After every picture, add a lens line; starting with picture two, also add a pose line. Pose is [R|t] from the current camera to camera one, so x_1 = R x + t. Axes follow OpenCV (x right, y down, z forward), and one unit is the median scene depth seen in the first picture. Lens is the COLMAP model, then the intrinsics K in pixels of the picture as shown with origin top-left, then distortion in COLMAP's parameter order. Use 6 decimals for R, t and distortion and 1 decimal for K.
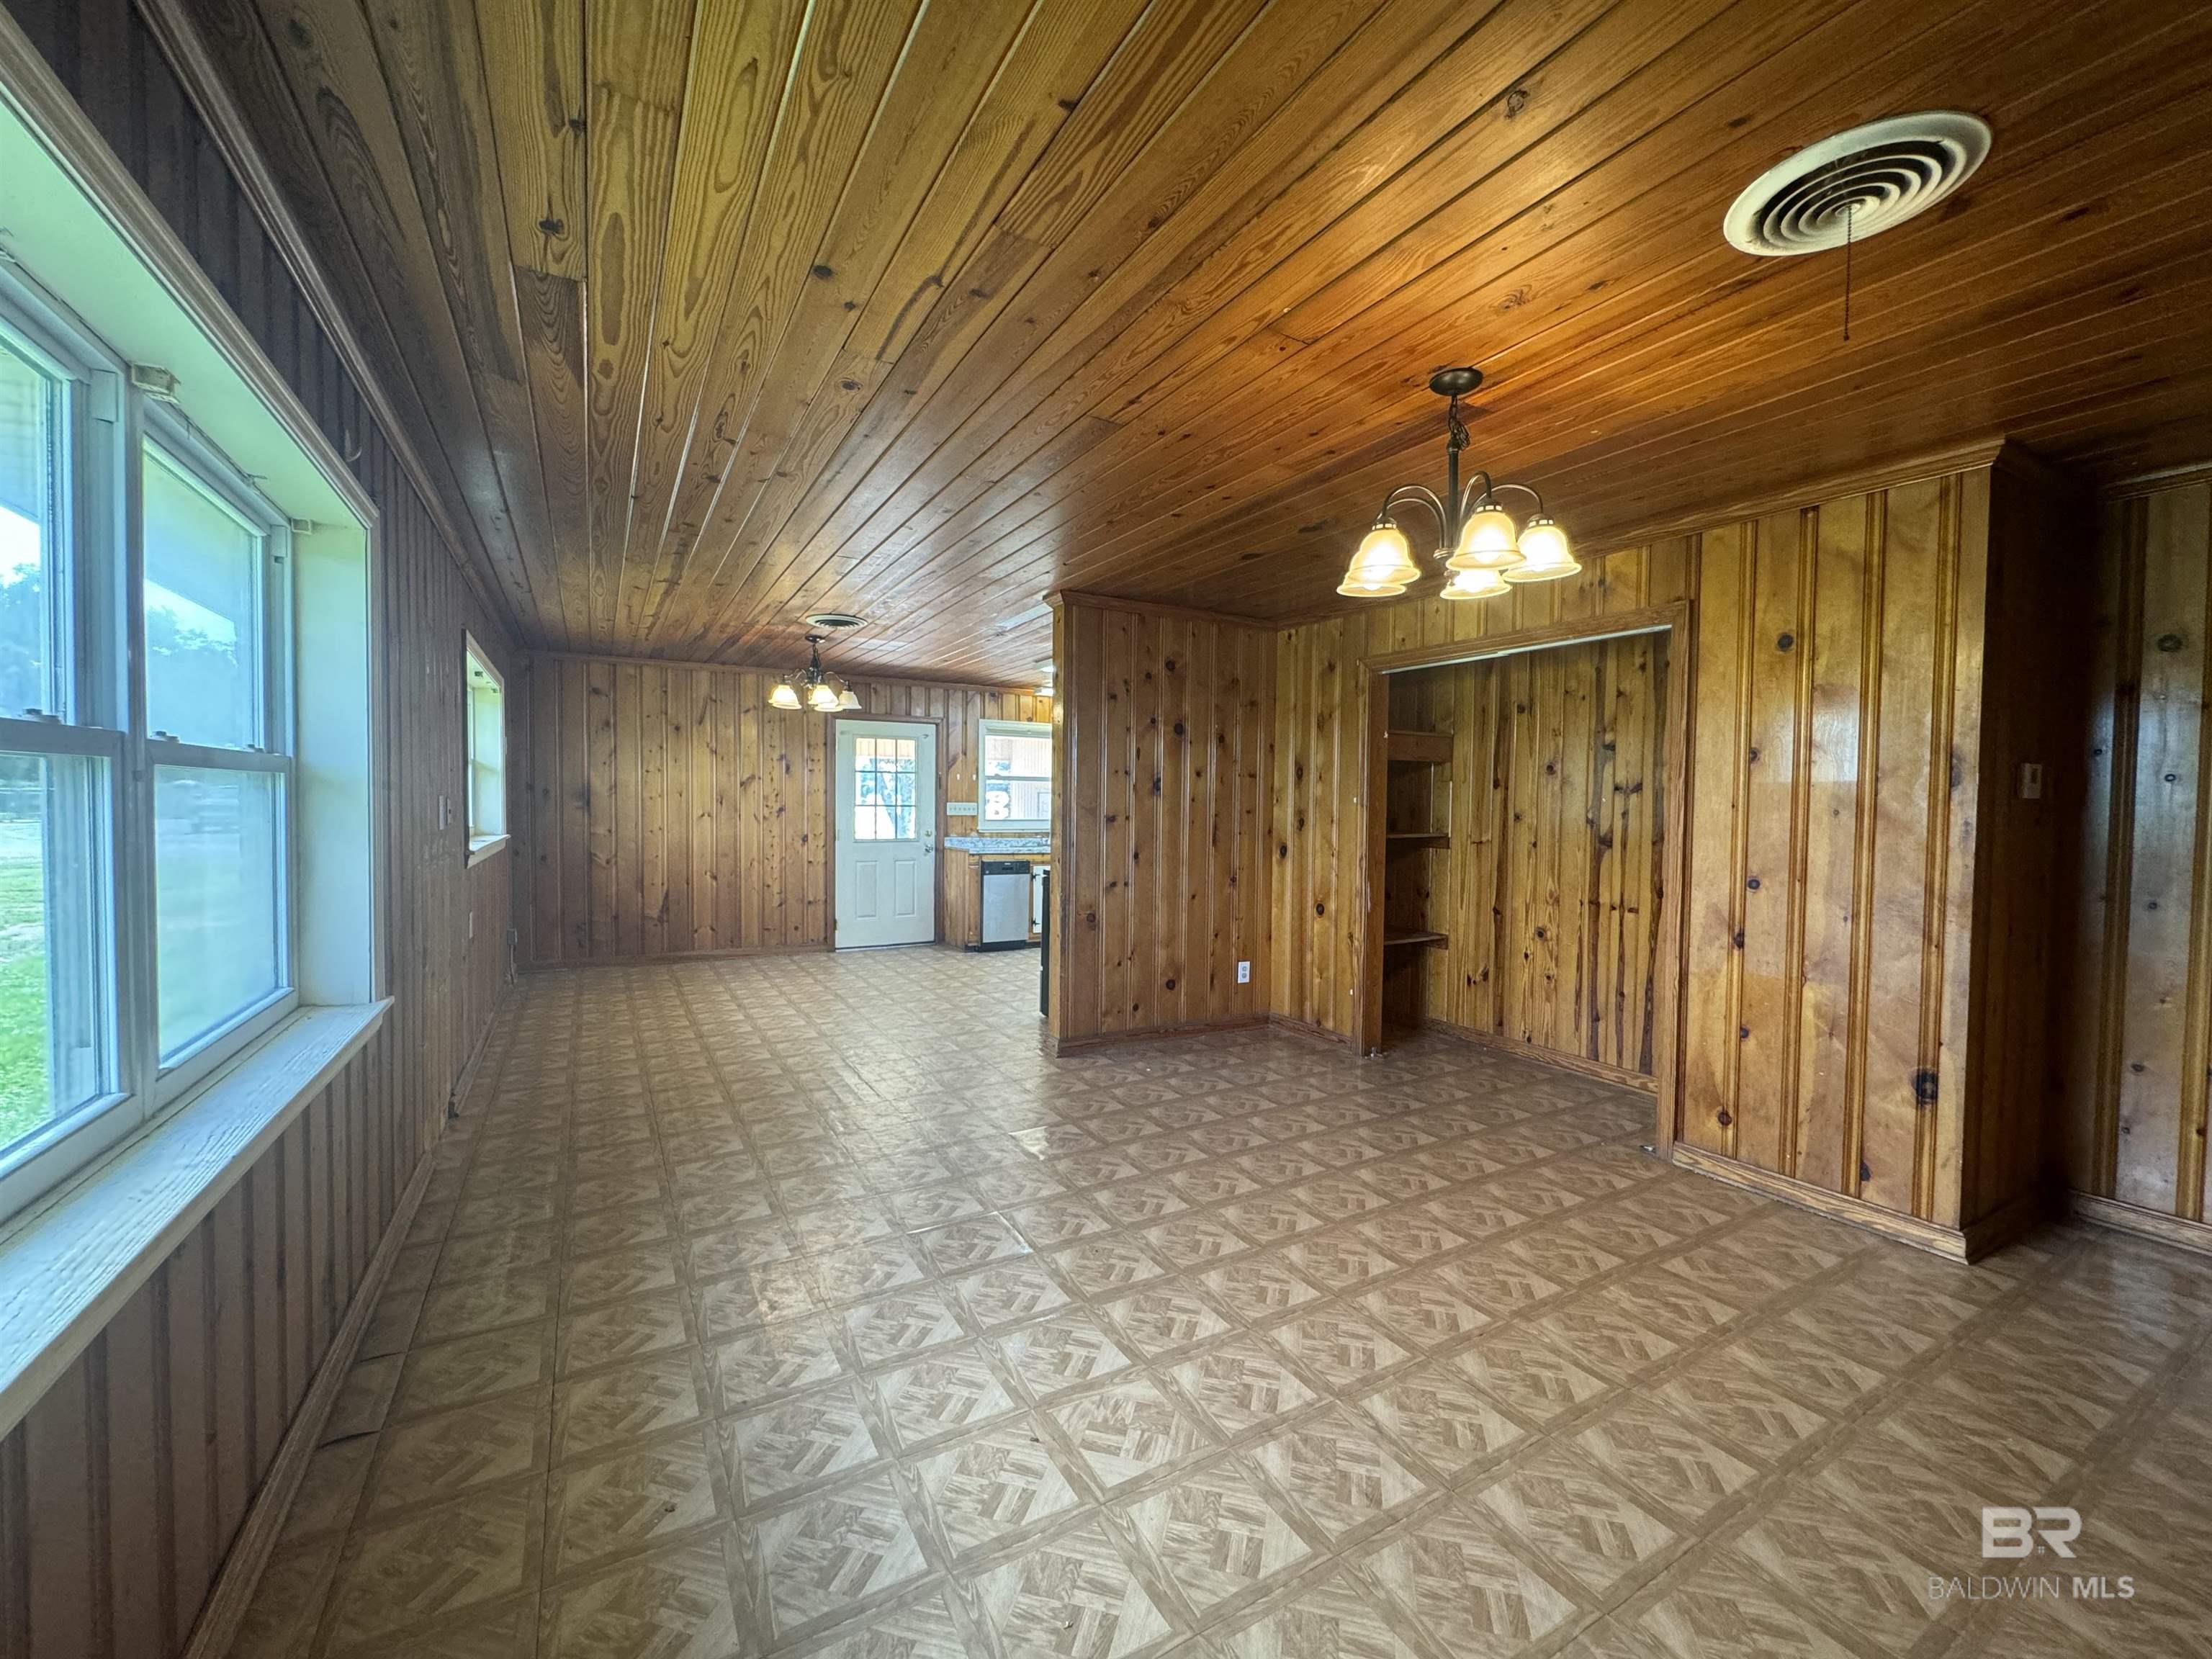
lens RADIAL K [[884.9, 0, 1109.6], [0, 884.9, 829.8], [0, 0, 1]] dist [-0.003593, 0.000921]
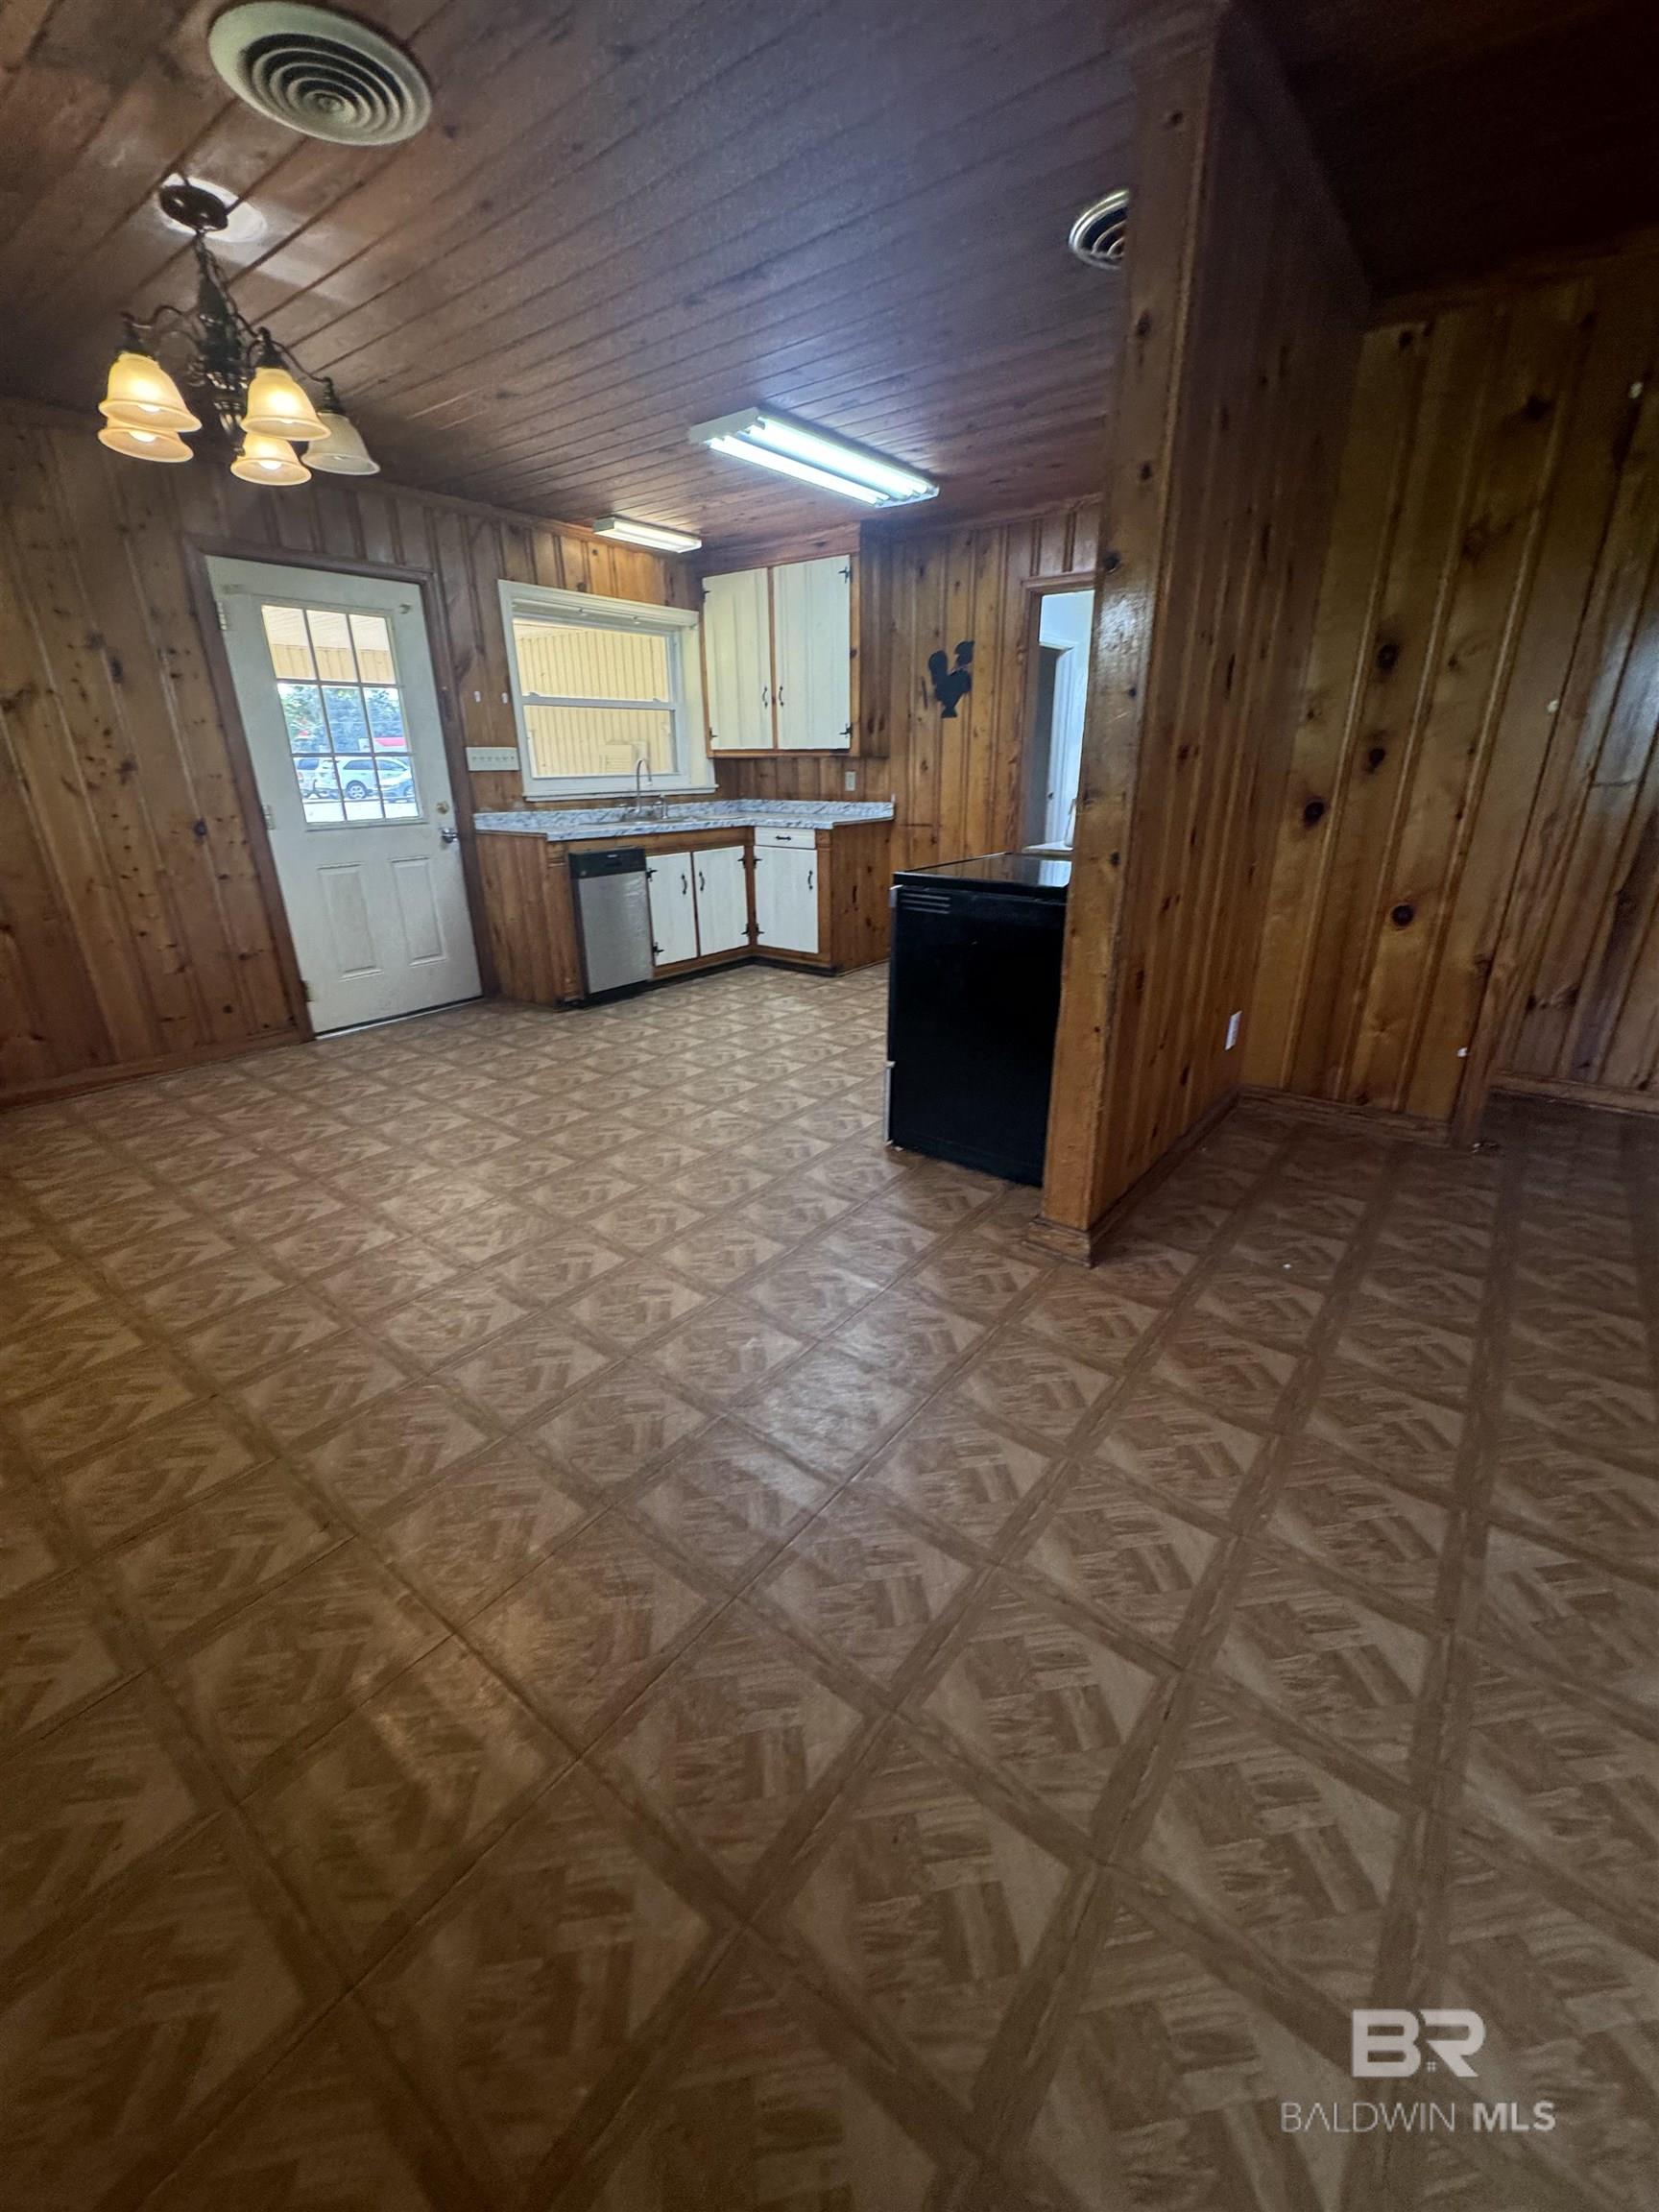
lens RADIAL K [[884.9, 0, 832.7], [0, 884.9, 1098.7], [0, 0, 1]] dist [-0.003593, 0.000921]
pose [[0.924633, -0.156096, 0.347402, -0.216262], [0.032590, 0.941234, 0.336178, -0.002329], [-0.379463, -0.299519, 0.875383, 0.399000]]
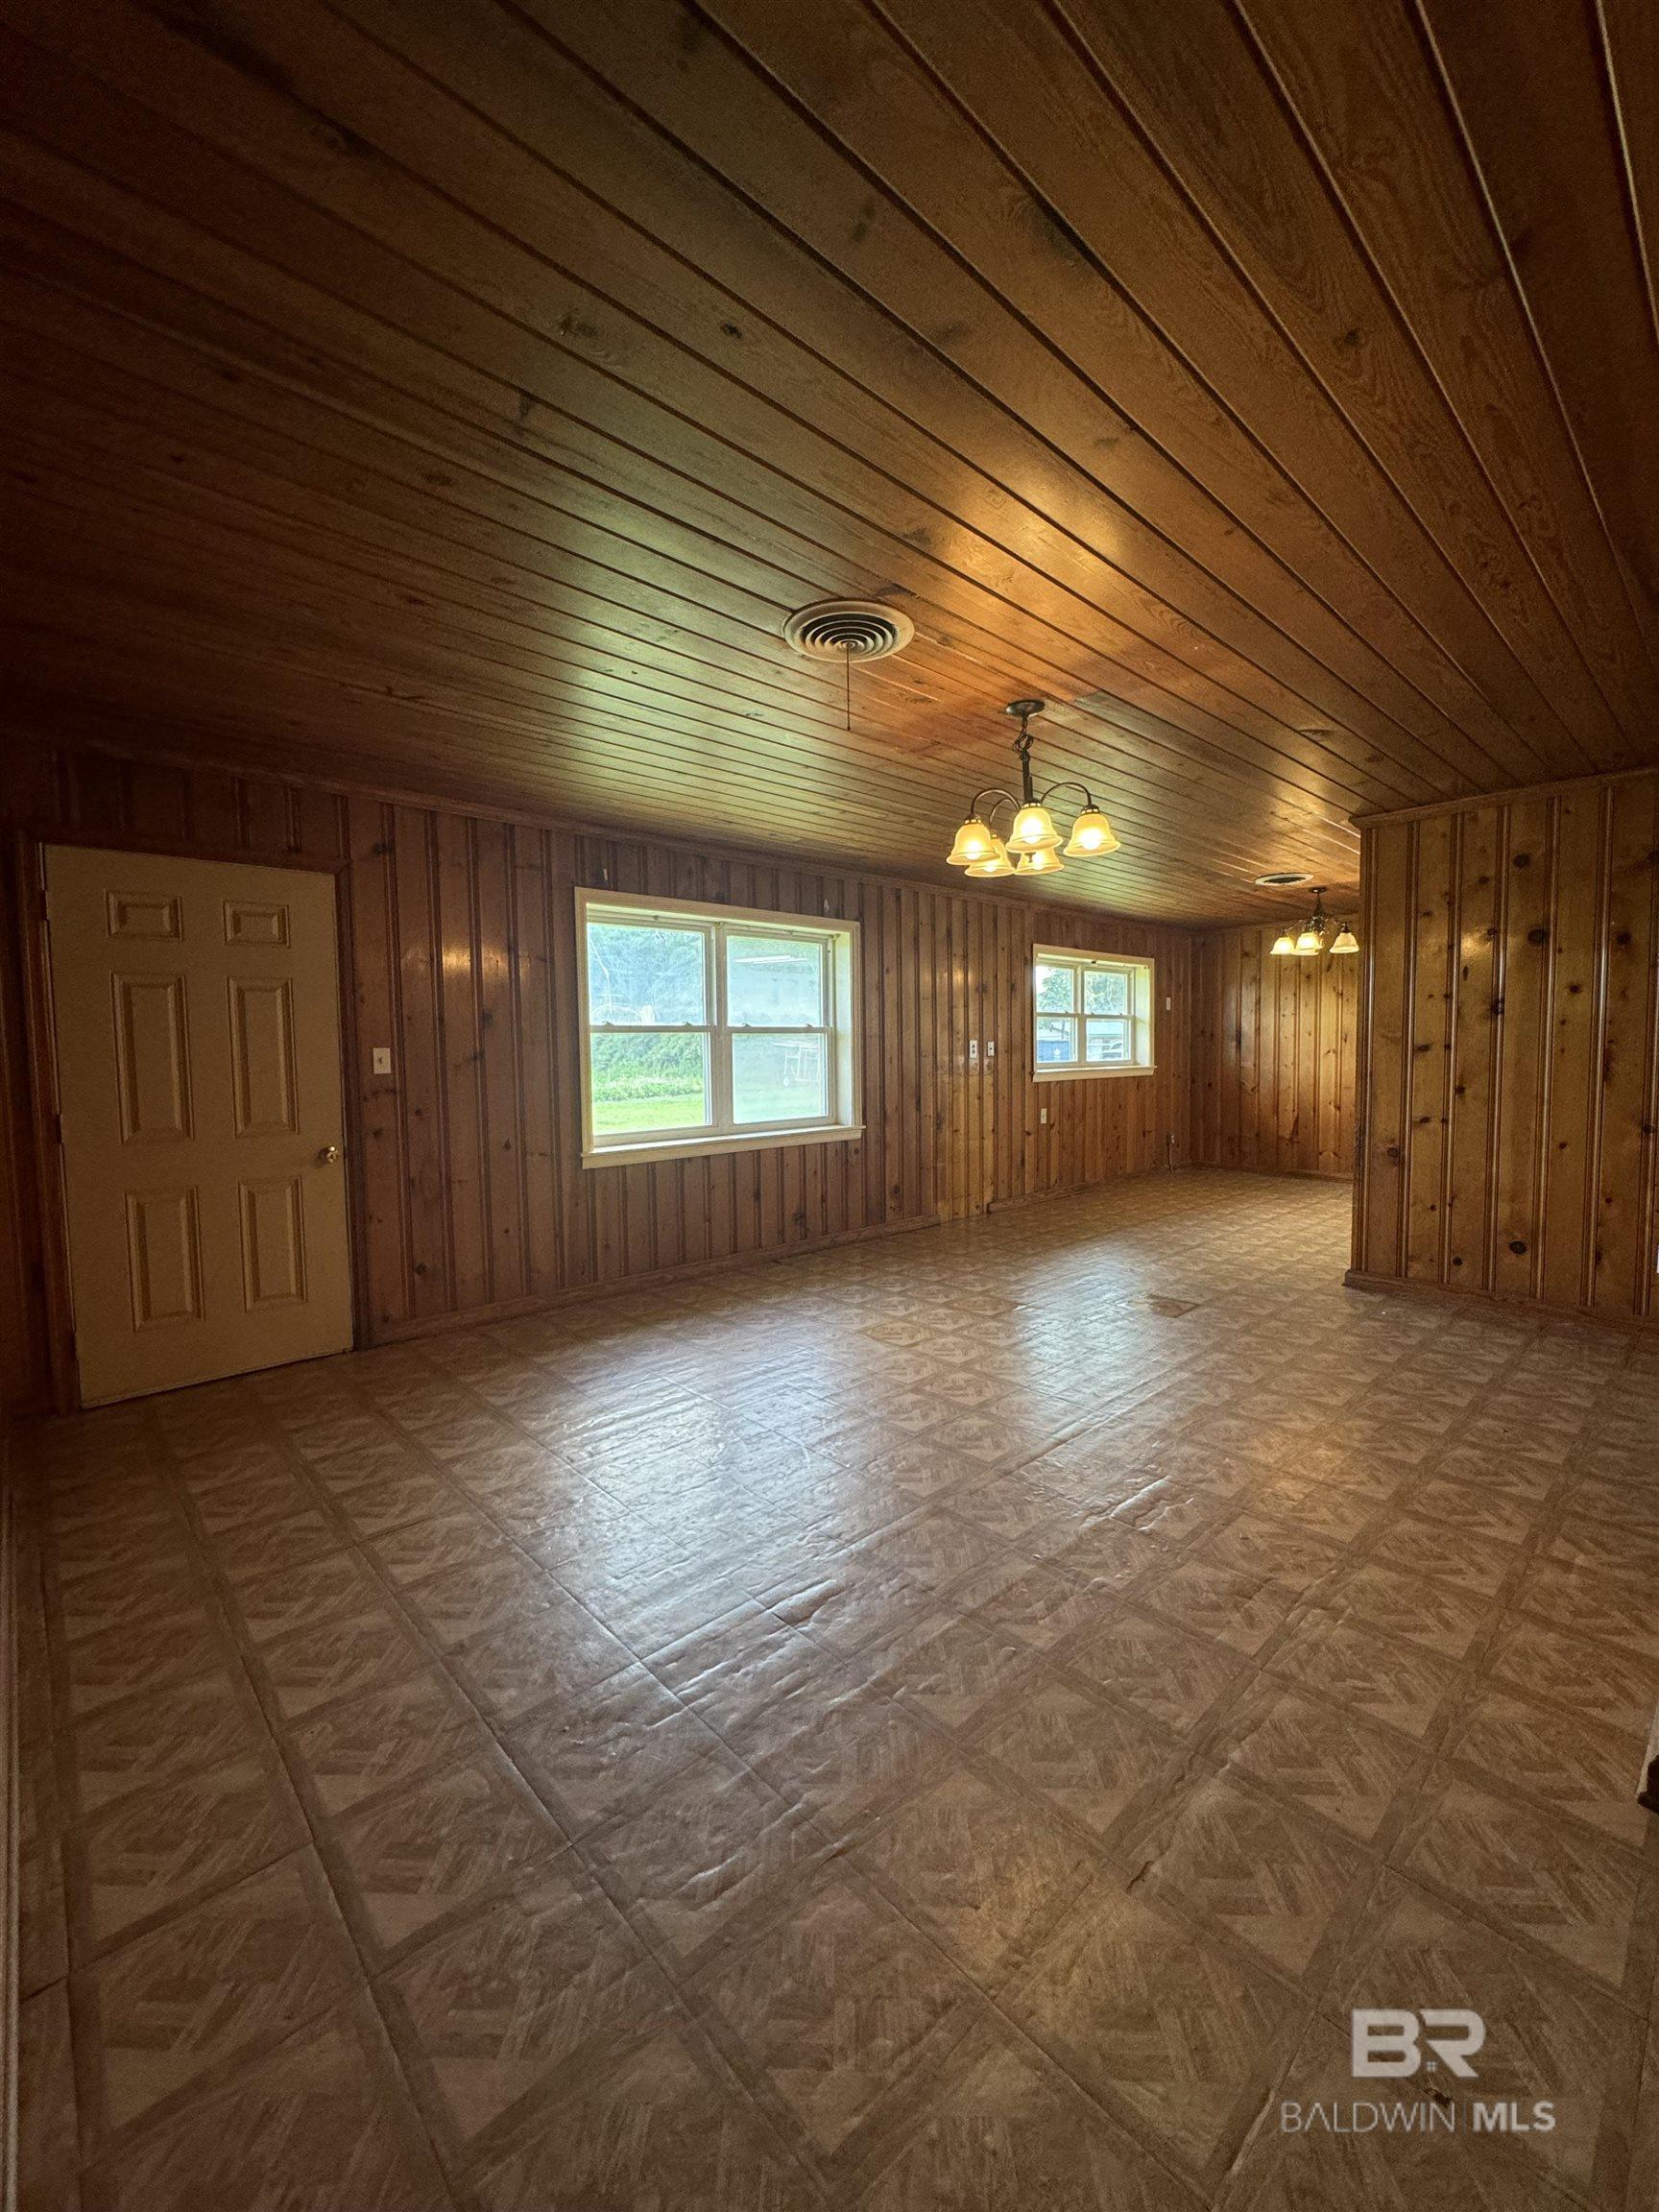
lens RADIAL K [[884.9, 0, 831.4], [0, 884.9, 1103.8], [0, 0, 1]] dist [-0.003593, 0.000921]
pose [[0.221034, 0.046600, -0.974152, 0.480665], [-0.014104, 0.998906, 0.044583, 0.008440], [0.975164, 0.003885, 0.221450, 0.125495]]
